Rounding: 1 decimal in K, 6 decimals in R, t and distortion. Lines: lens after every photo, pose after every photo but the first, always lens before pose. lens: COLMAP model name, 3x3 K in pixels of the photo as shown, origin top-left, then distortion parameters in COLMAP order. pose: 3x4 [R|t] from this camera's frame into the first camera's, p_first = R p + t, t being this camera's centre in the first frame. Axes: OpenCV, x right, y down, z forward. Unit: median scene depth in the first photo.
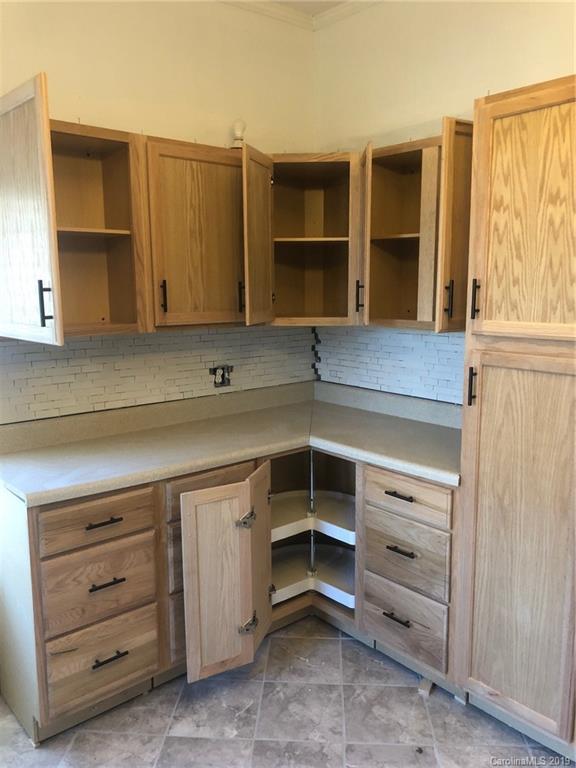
lens RADIAL K [[621.6, 0, 288.0], [0, 621.6, 384.0], [0, 0, 1]] dist [0.018174, -0.013443]
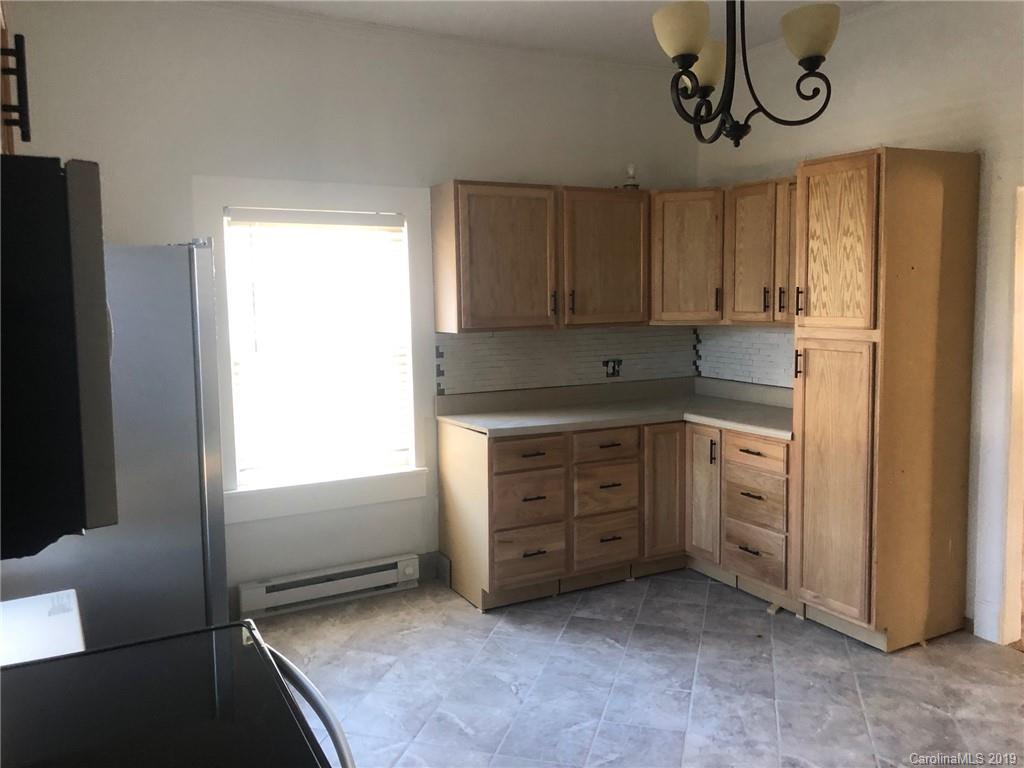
lens RADIAL K [[841.8, 0, 517.3], [0, 841.8, 383.9], [0, 0, 1]] dist [0.045379, -0.070822]
pose [[0.978446, 0.011740, -0.206167, 0.067444], [-0.021230, 0.998811, -0.043882, 0.129653], [0.205407, 0.047313, 0.977532, -0.868009]]
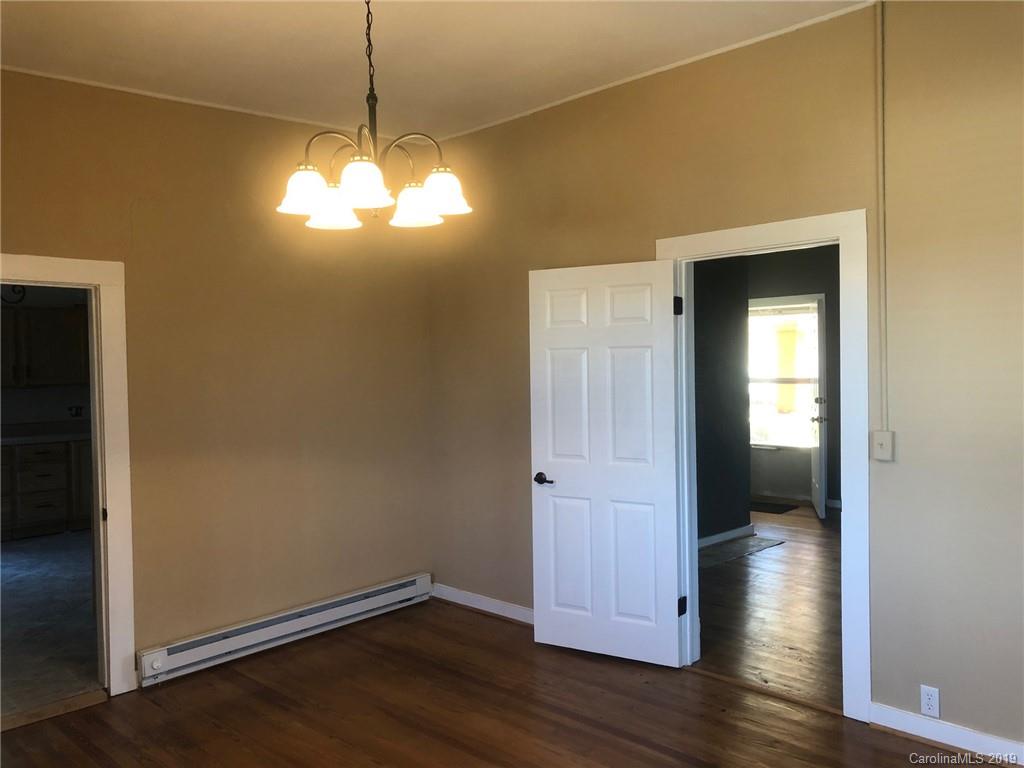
lens RADIAL K [[838.9, 0, 513.8], [0, 838.9, 378.4], [0, 0, 1]] dist [0.023592, -0.018987]
pose [[0.997360, -0.029219, 0.066481, 1.557365], [0.037464, 0.991278, -0.126352, 0.385597], [-0.062209, 0.128509, 0.989755, -2.479937]]
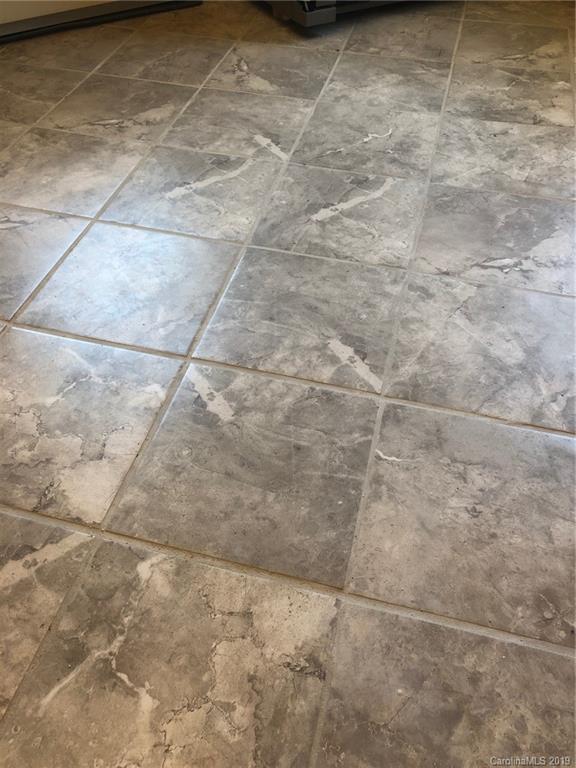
lens RADIAL K [[629.2, 0, 288.0], [0, 629.2, 384.0], [0, 0, 1]] dist [0.023592, -0.018987]
pose [[-0.188471, 0.736715, -0.649407, 0.199226], [-0.166806, 0.627636, 0.760427, 0.305635], [0.967809, 0.251643, 0.004598, 0.492184]]
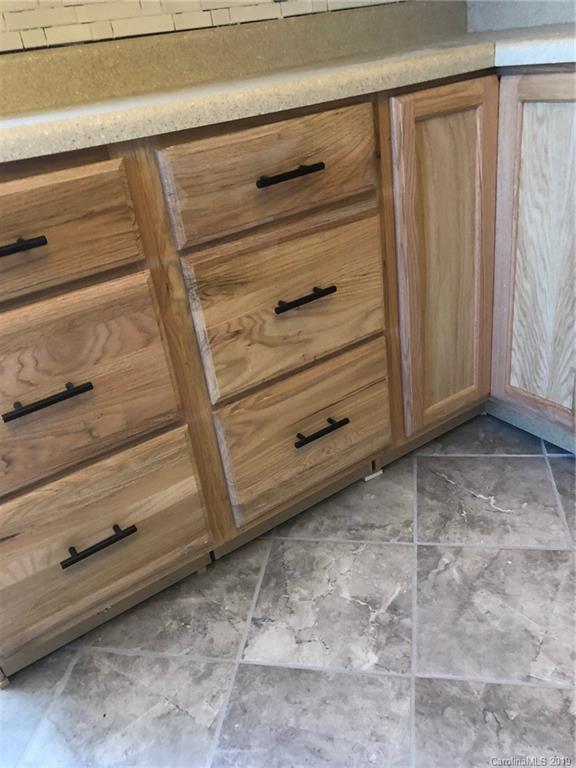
lens RADIAL K [[631.3, 0, 285.6], [0, 631.3, 377.0], [0, 0, 1]] dist [0.045379, -0.070822]
pose [[0.984894, -0.055264, -0.164101, -0.056499], [0.106435, 0.940743, 0.321984, 0.171560], [0.136583, -0.334586, 0.932415, 0.579609]]
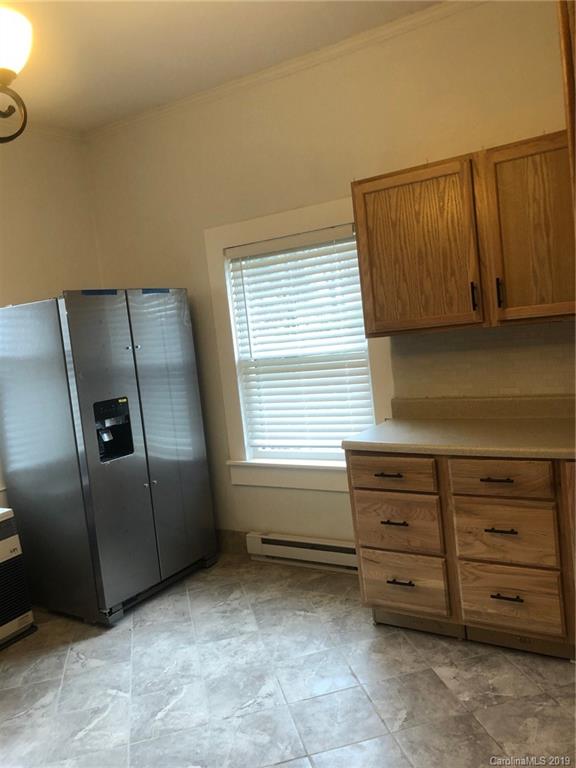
lens RADIAL K [[621.1, 0, 276.2], [0, 621.1, 382.9], [0, 0, 1]] dist [0.008256, -0.000099]
pose [[0.270594, 0.065427, -0.960468, 0.810667], [-0.038865, 0.997617, 0.057008, -0.035222], [0.961909, 0.021903, 0.272492, 0.369114]]
